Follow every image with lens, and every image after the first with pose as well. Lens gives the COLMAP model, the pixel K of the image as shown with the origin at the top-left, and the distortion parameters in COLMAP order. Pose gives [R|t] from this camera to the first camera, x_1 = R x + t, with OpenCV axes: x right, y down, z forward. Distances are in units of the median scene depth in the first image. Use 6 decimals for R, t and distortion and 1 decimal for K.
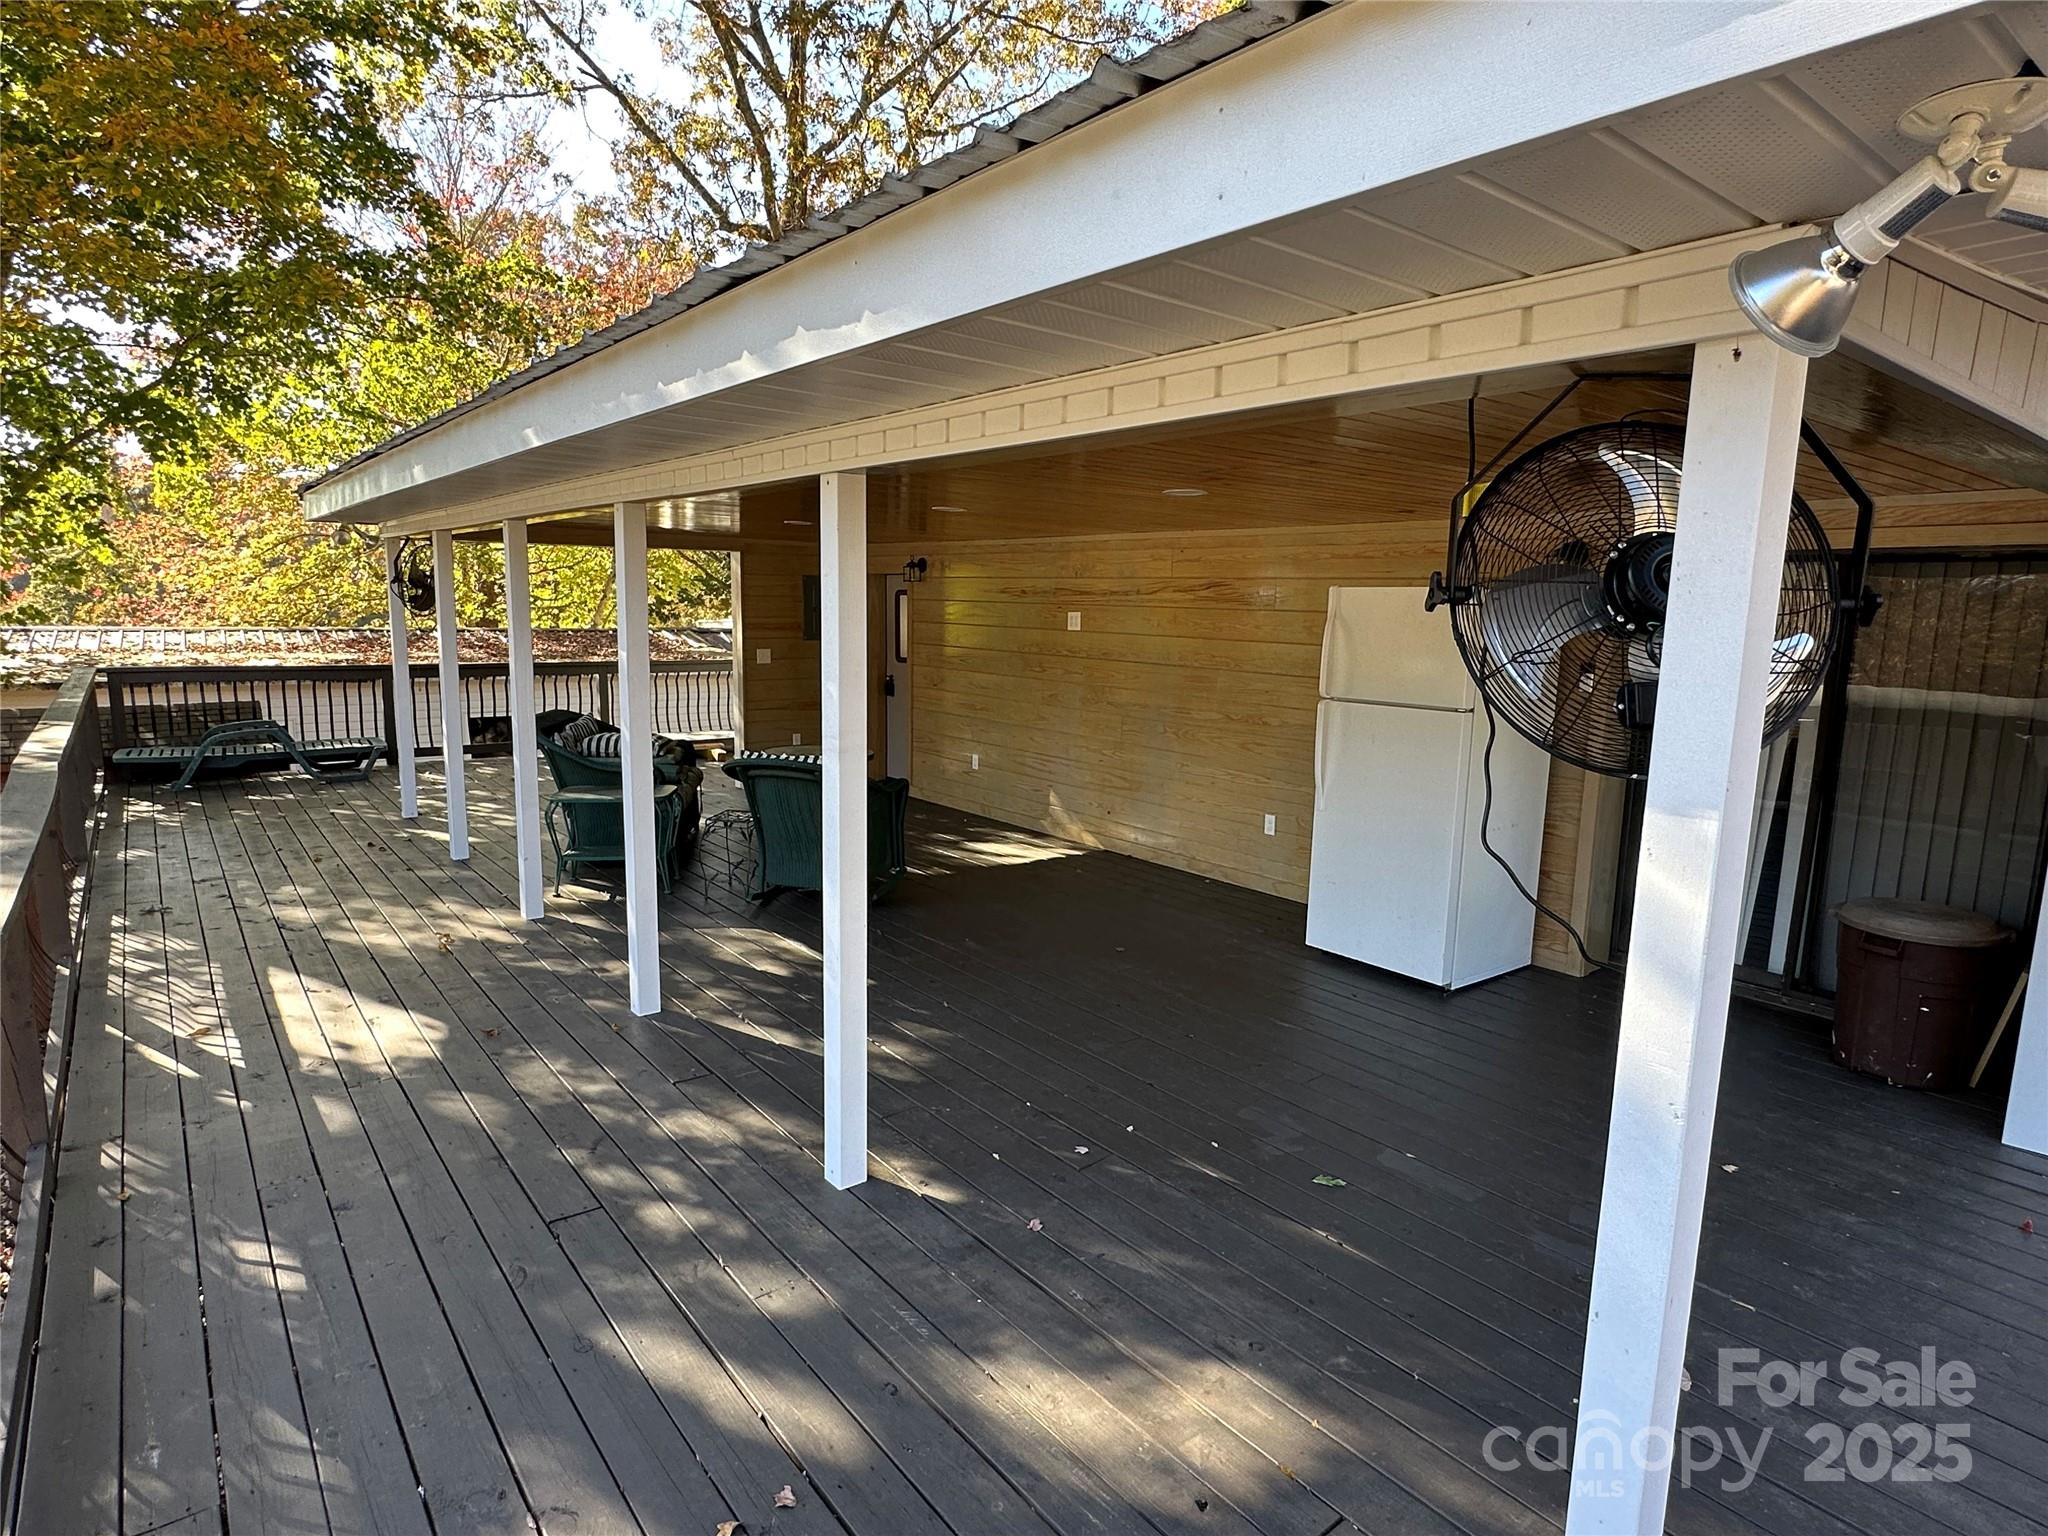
lens RADIAL K [[1096.8, 0, 1024.0], [0, 1096.8, 768.0], [0, 0, 1]] dist [-0.012499, -0.001273]
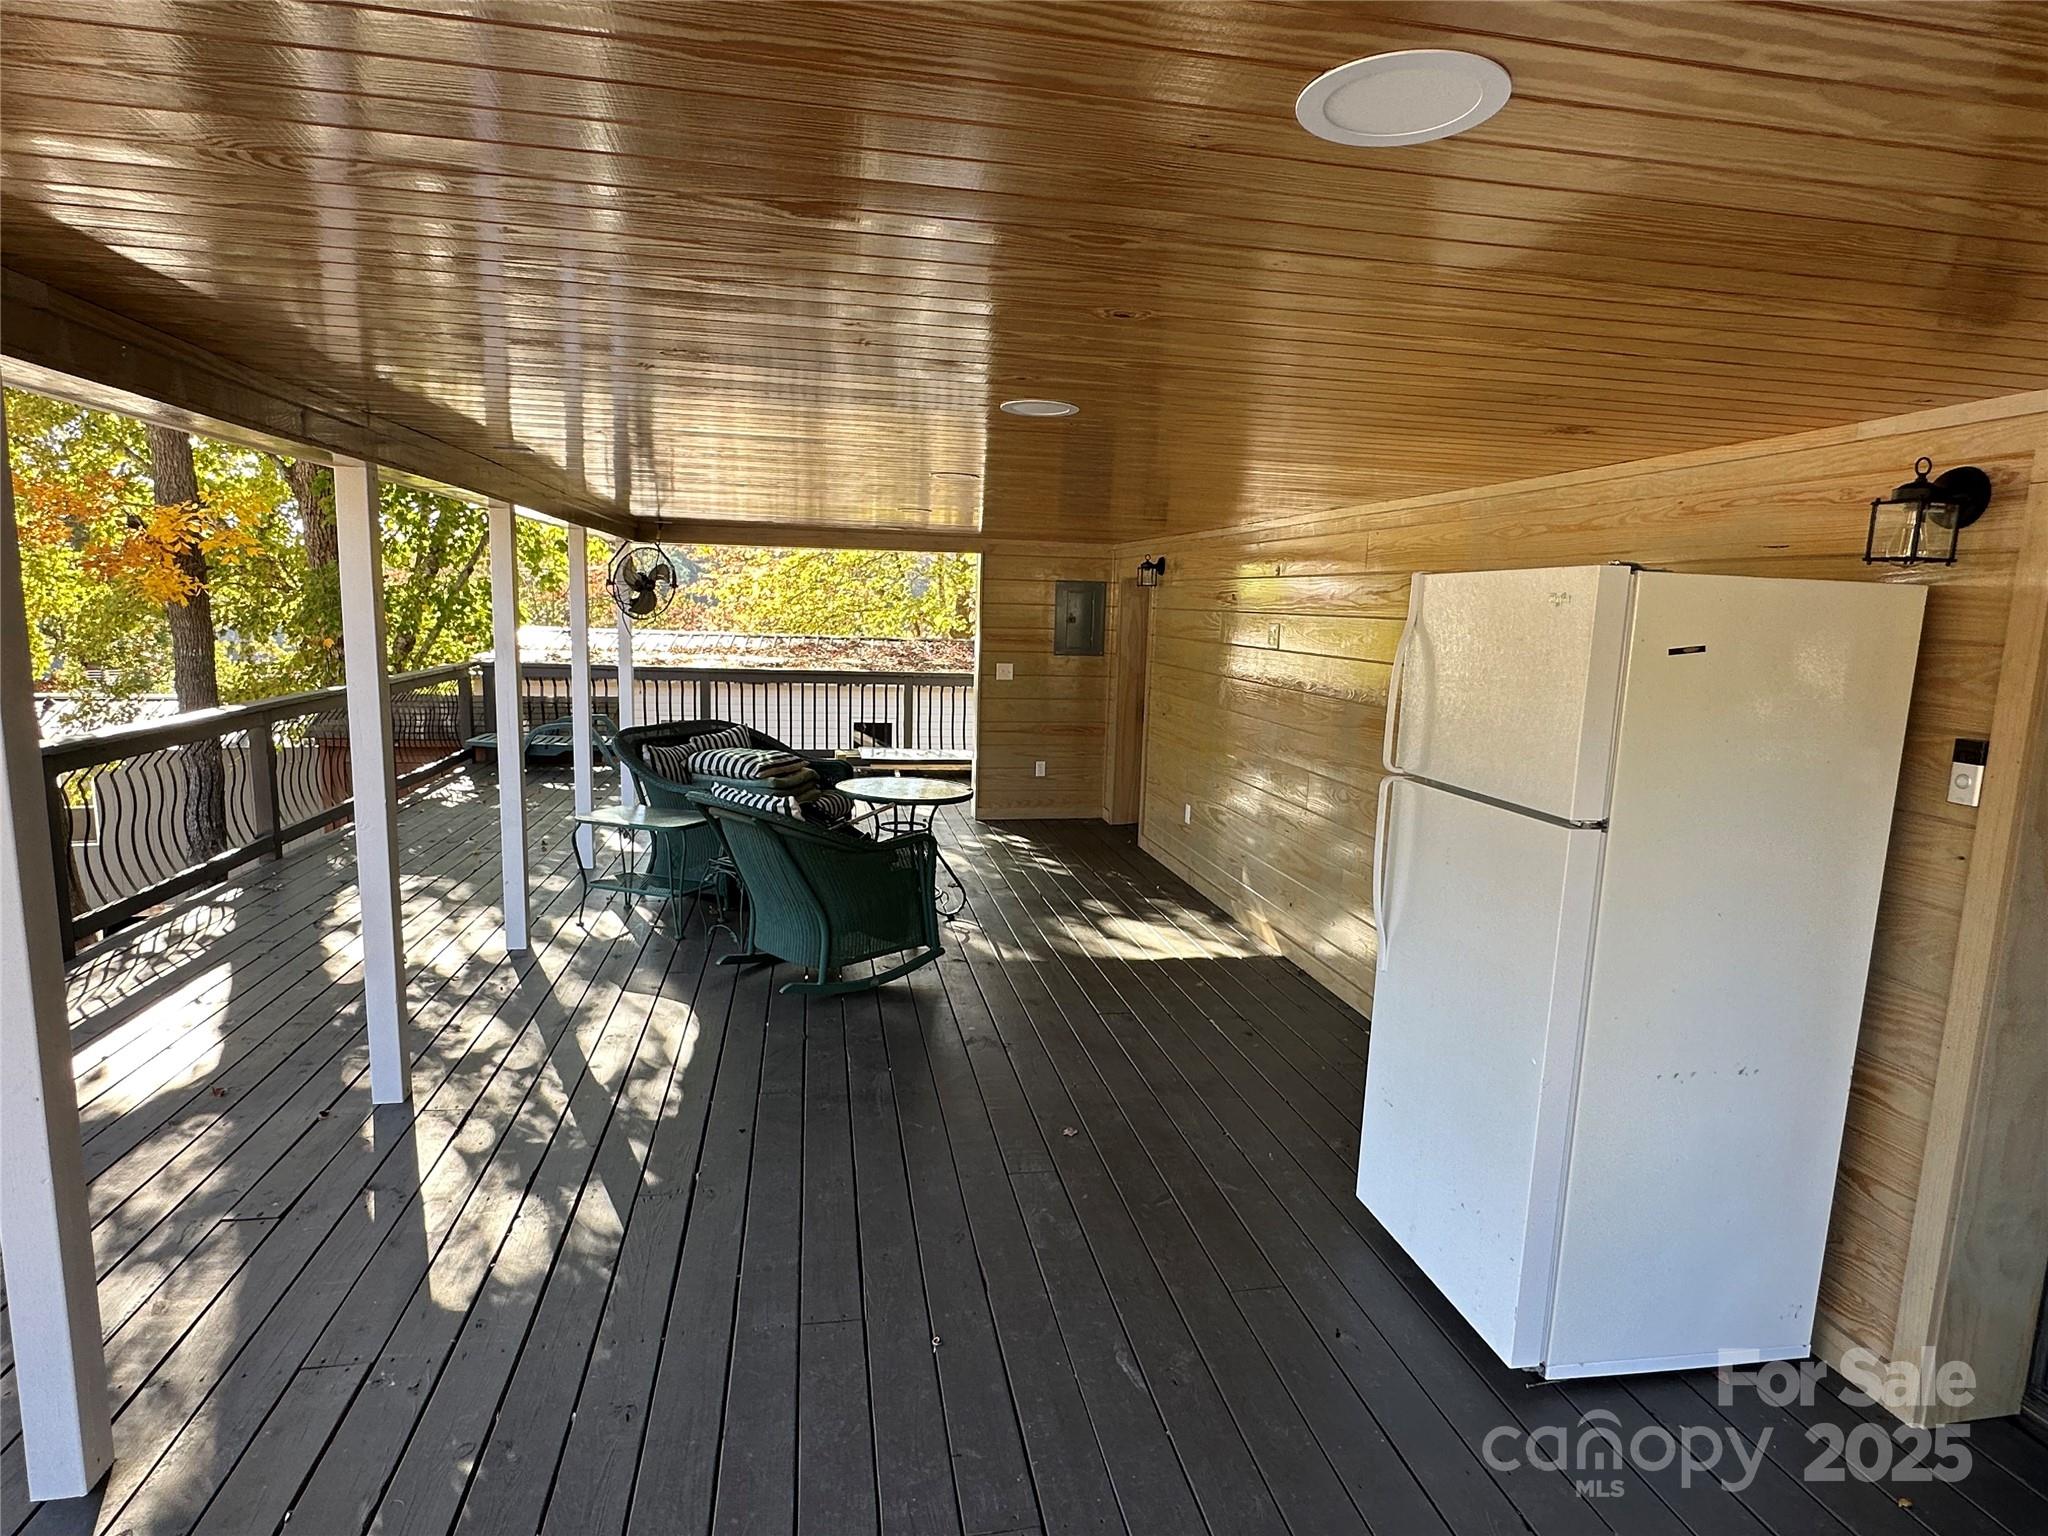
lens RADIAL K [[1096.8, 0, 1024.0], [0, 1096.8, 768.0], [0, 0, 1]] dist [-0.012499, -0.001273]
pose [[0.885729, 0.072823, -0.458455, 0.347729], [-0.080266, 0.996768, 0.003259, -0.051348], [0.457211, 0.033912, 0.888711, 0.399330]]
